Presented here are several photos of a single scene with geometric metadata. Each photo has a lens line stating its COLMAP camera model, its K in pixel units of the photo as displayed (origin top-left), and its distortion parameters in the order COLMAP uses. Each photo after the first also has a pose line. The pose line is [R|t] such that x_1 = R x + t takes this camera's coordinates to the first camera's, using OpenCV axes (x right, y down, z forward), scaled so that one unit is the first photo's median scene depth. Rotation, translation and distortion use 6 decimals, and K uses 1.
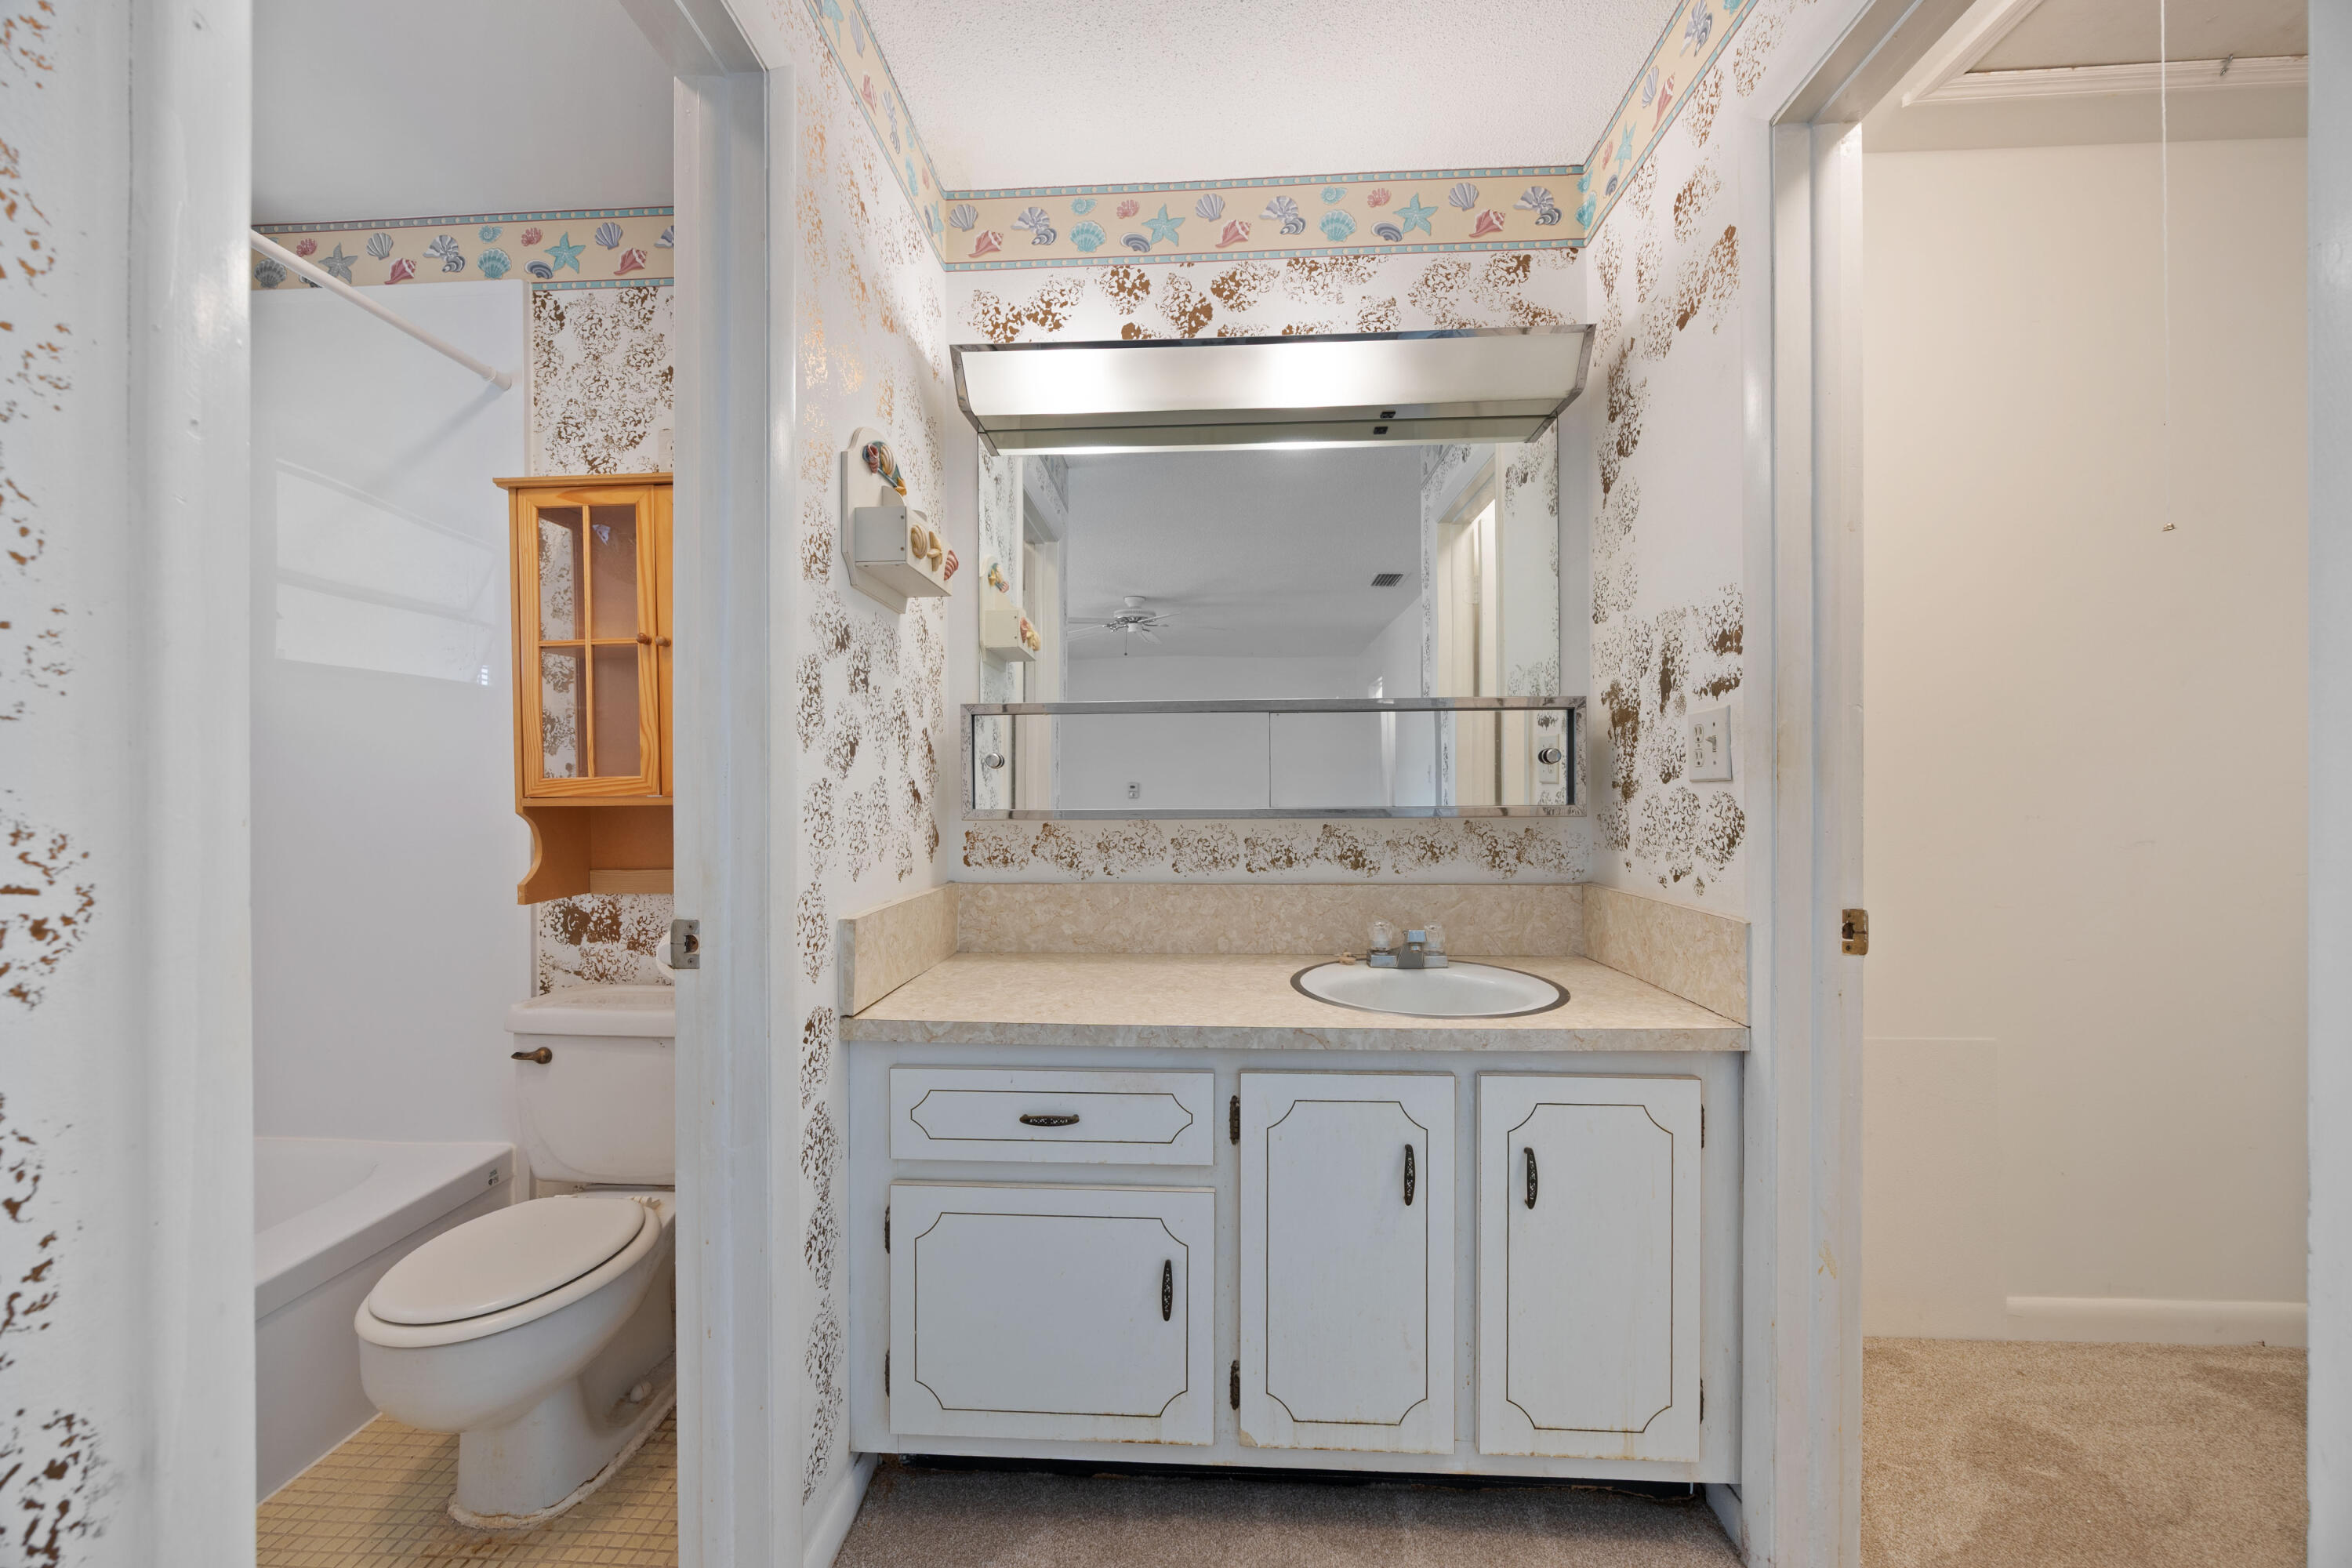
lens RADIAL K [[911.5, 0, 1166.5], [0, 911.5, 782.4], [0, 0, 1]] dist [-0.001411, -0.000190]
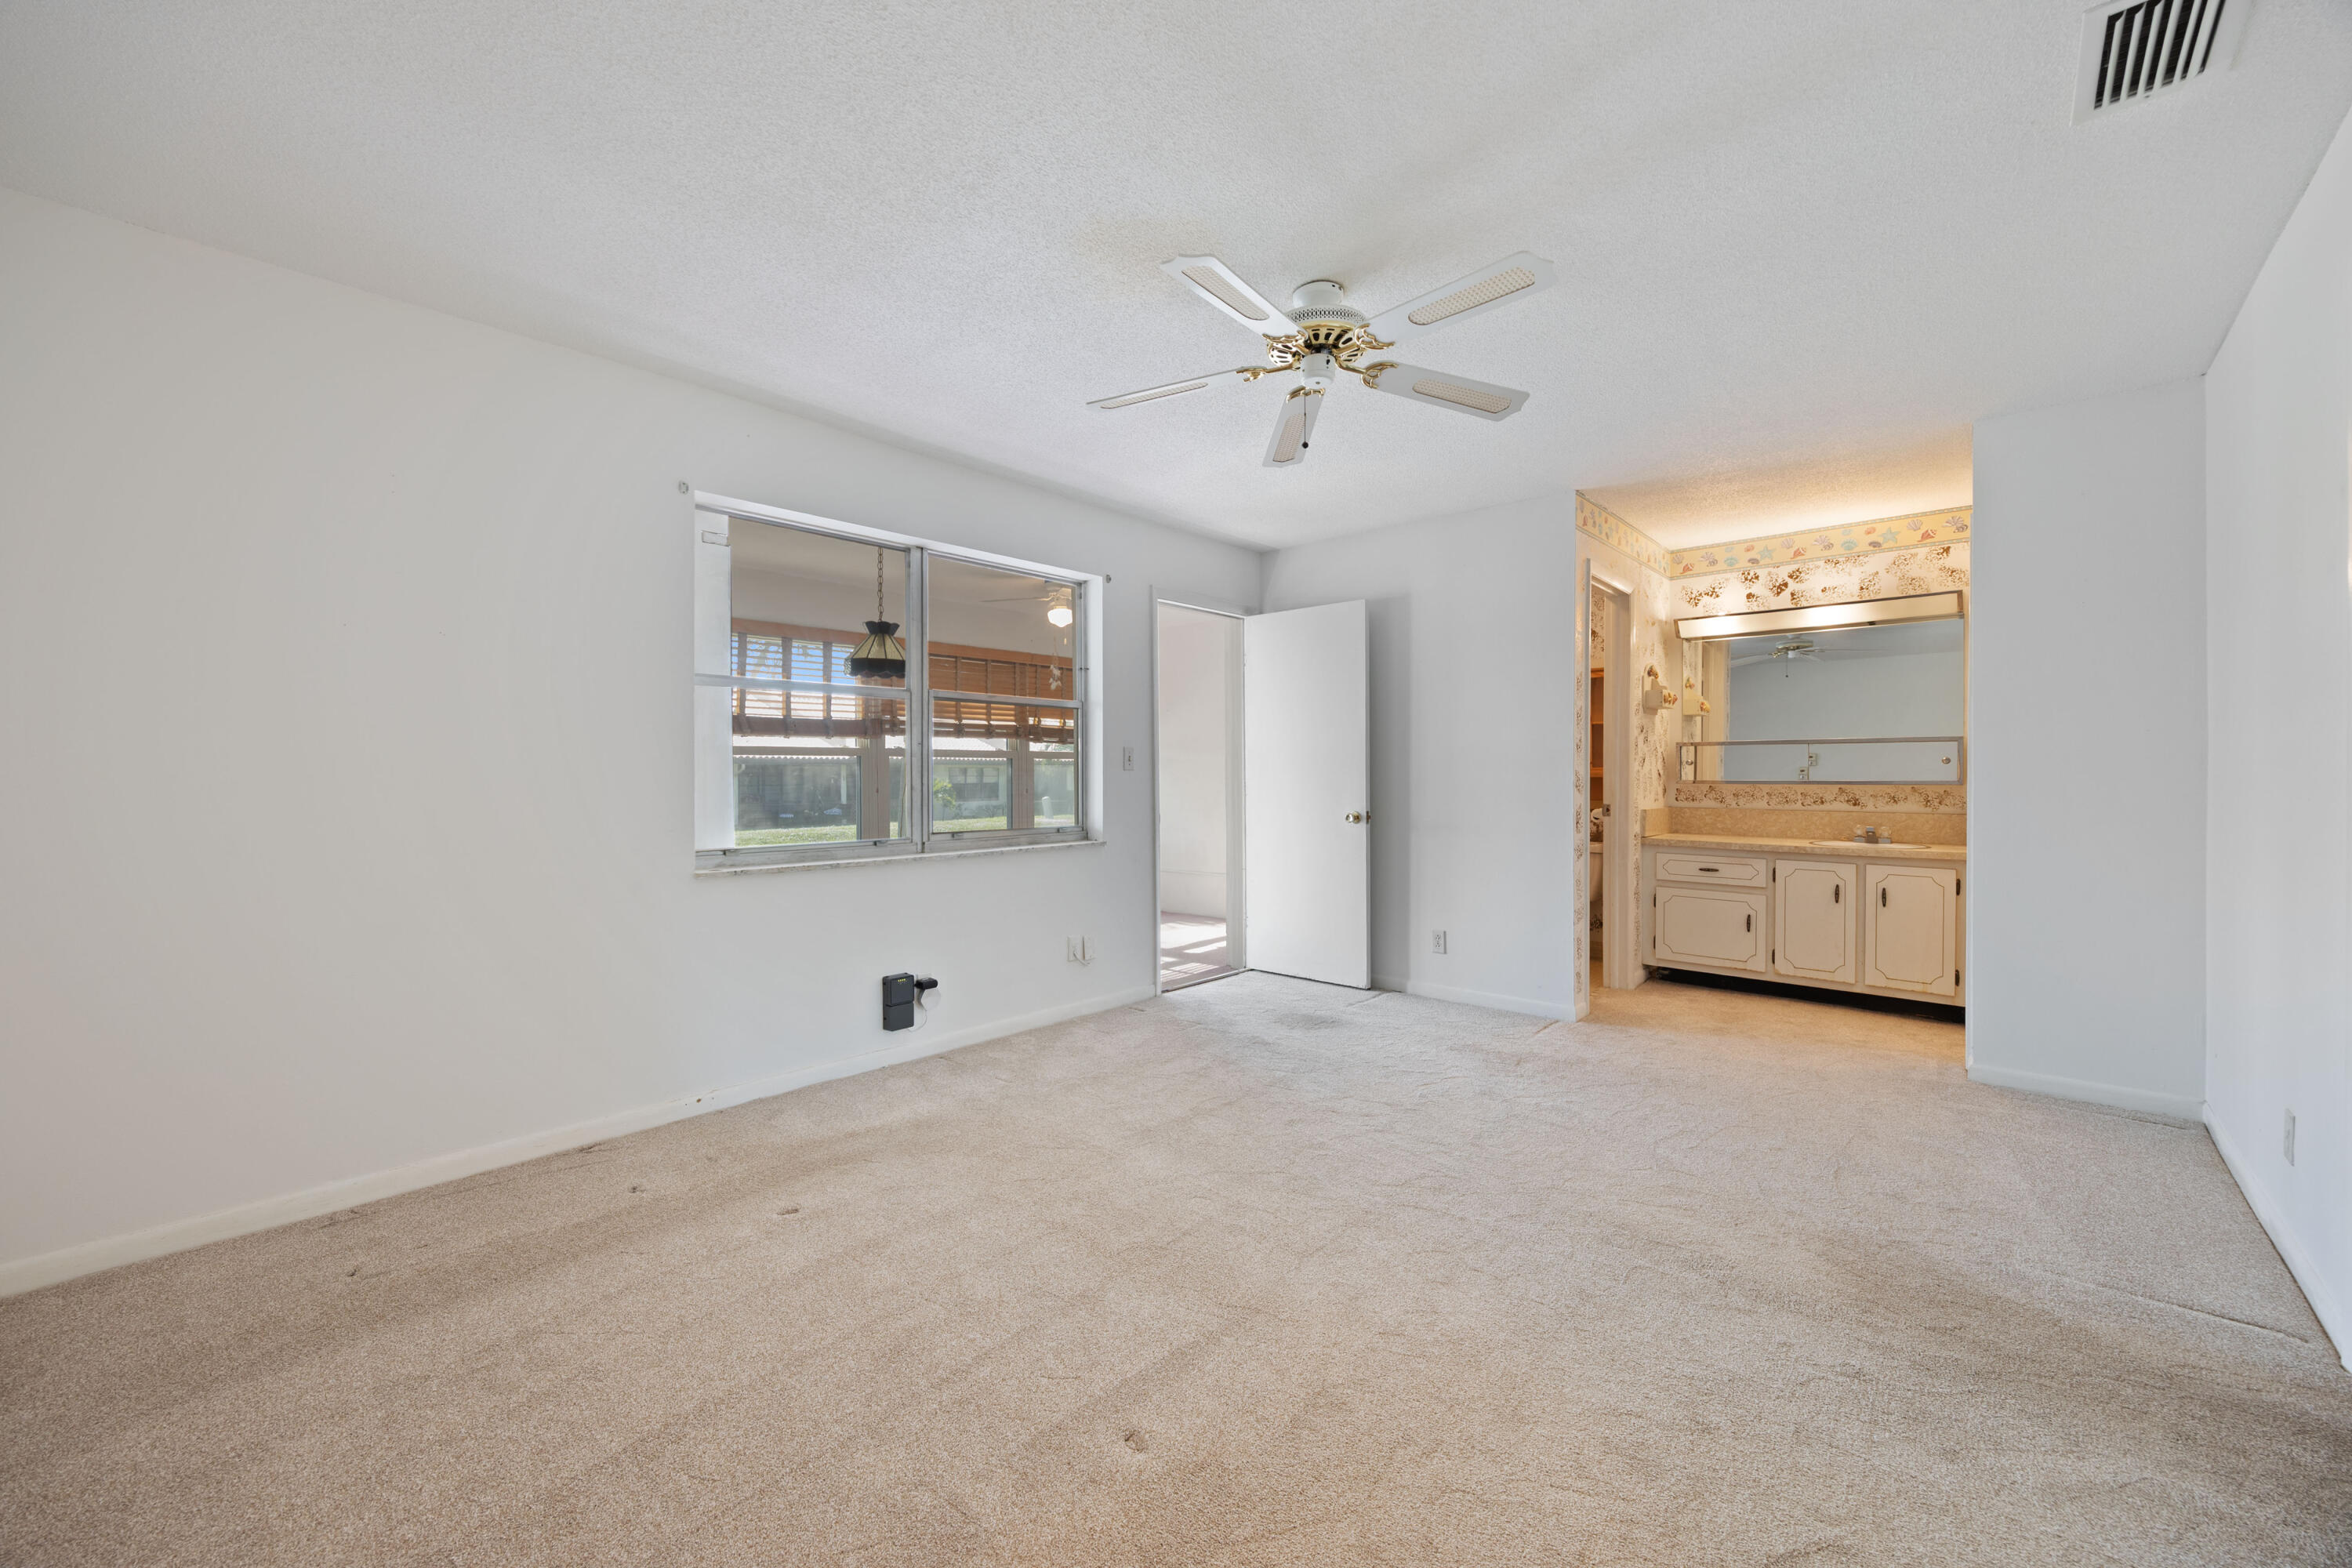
lens RADIAL K [[911.5, 0, 1166.5], [0, 911.5, 782.4], [0, 0, 1]] dist [-0.001411, -0.000190]
pose [[0.774563, 0.012172, -0.632380, 0.324569], [0.001594, 0.999774, 0.021196, -0.023545], [0.632495, -0.017426, 0.774368, -2.096162]]
